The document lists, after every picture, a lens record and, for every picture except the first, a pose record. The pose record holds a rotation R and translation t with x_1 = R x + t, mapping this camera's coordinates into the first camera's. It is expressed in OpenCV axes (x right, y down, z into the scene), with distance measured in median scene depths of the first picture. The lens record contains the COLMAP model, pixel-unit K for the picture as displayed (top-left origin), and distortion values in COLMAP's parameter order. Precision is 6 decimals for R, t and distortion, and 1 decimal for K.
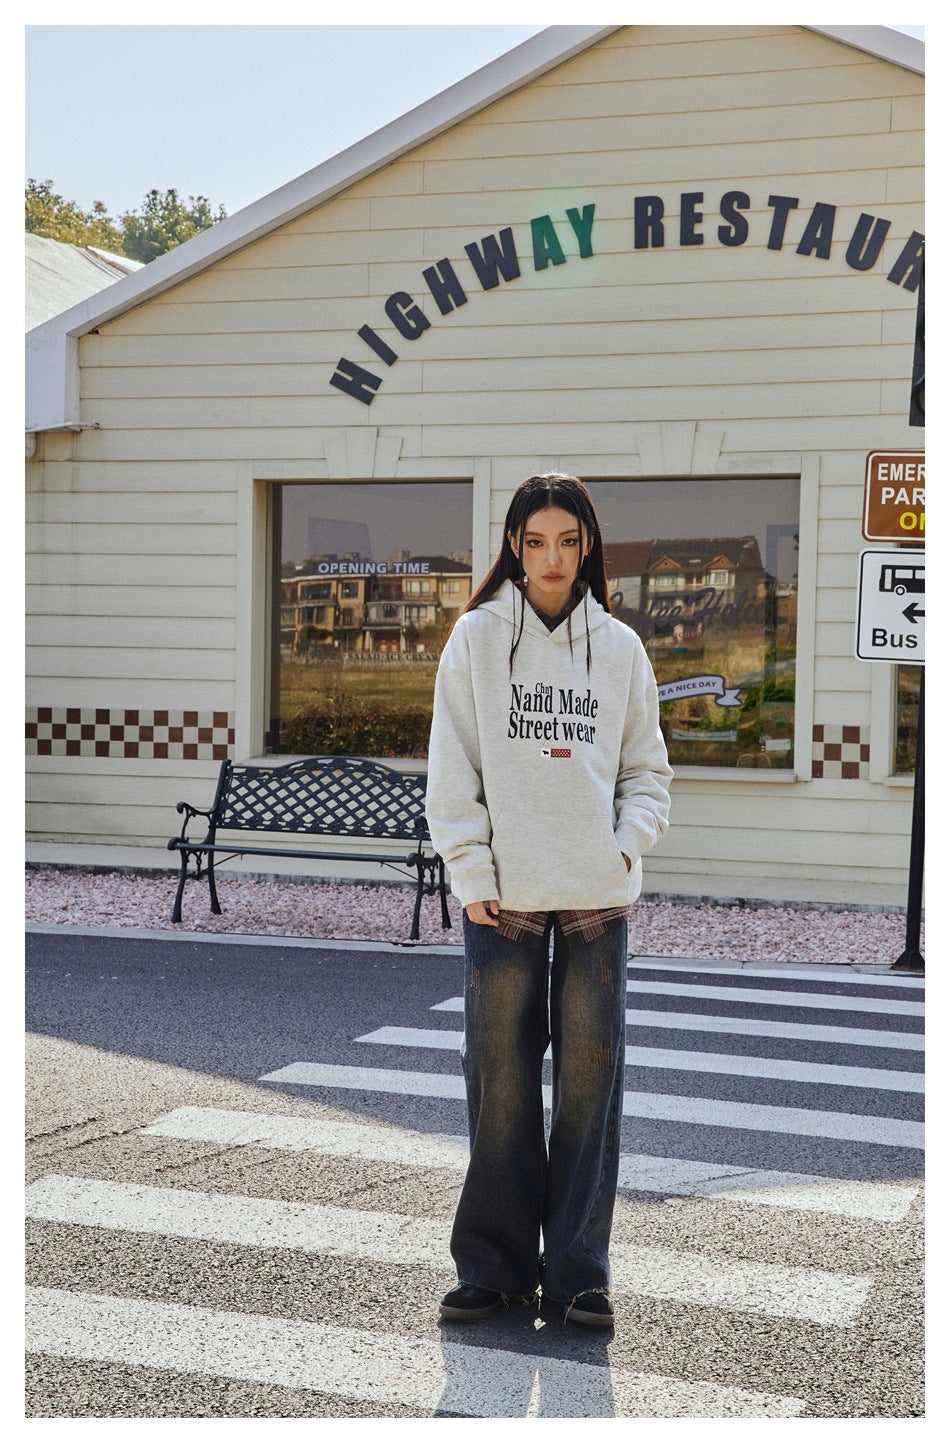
lens RADIAL K [[2170.4, 0, 518.7], [0, 2170.4, 716.0], [0, 0, 1]] dist [0.161294, -0.091650]
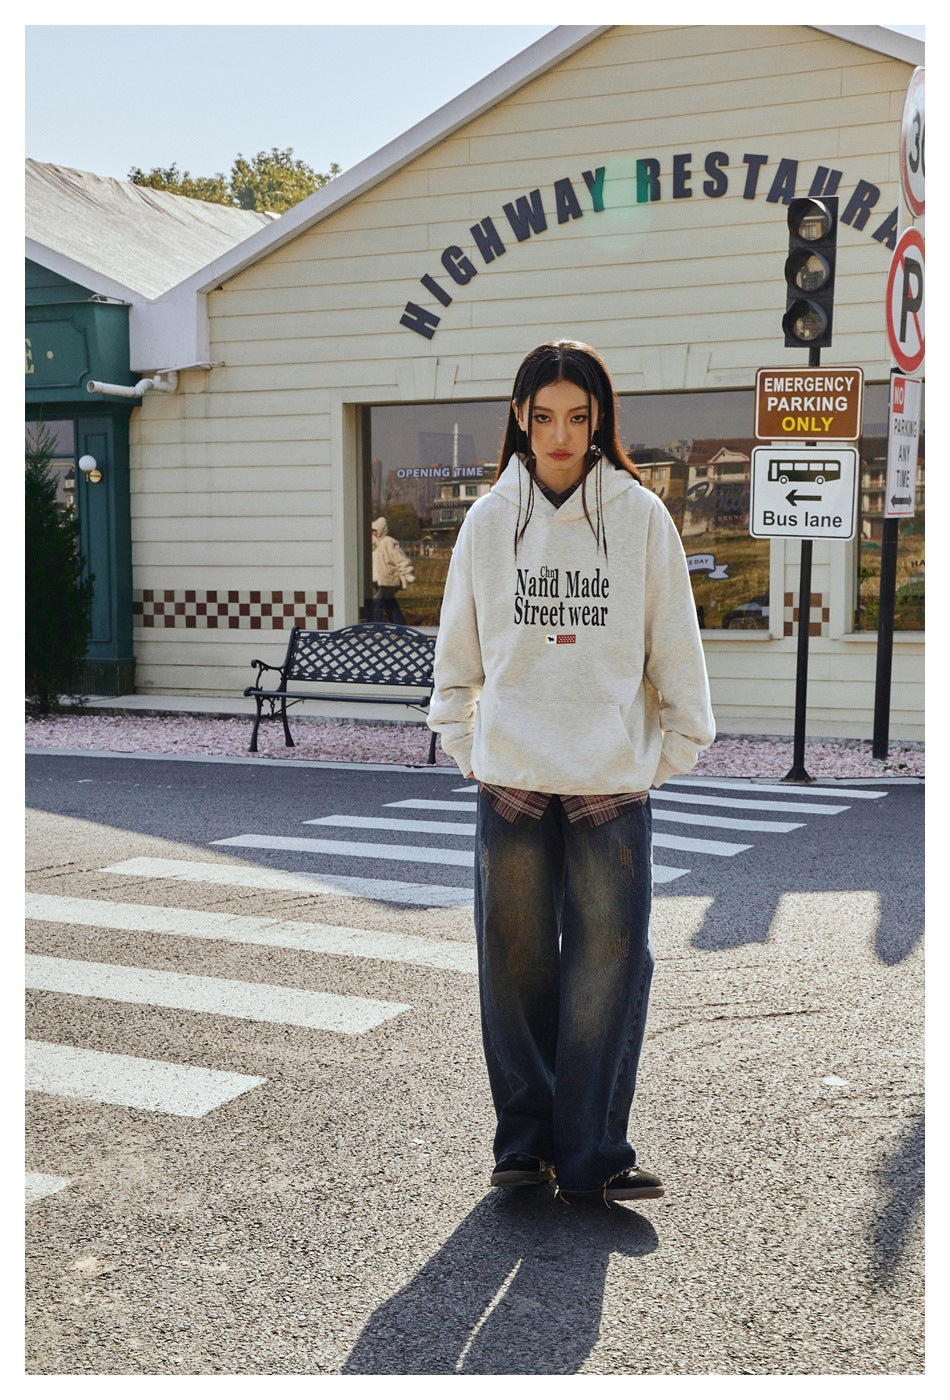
lens RADIAL K [[1924.0, 0, 475.0], [0, 1924.0, 700.0], [0, 0, 1]] dist [0.105361, -0.073100]
pose [[0.991627, -0.010515, -0.128704, 0.116631], [0.016921, 0.998666, 0.048778, 0.009812], [0.128020, -0.050548, 0.990483, -0.108944]]
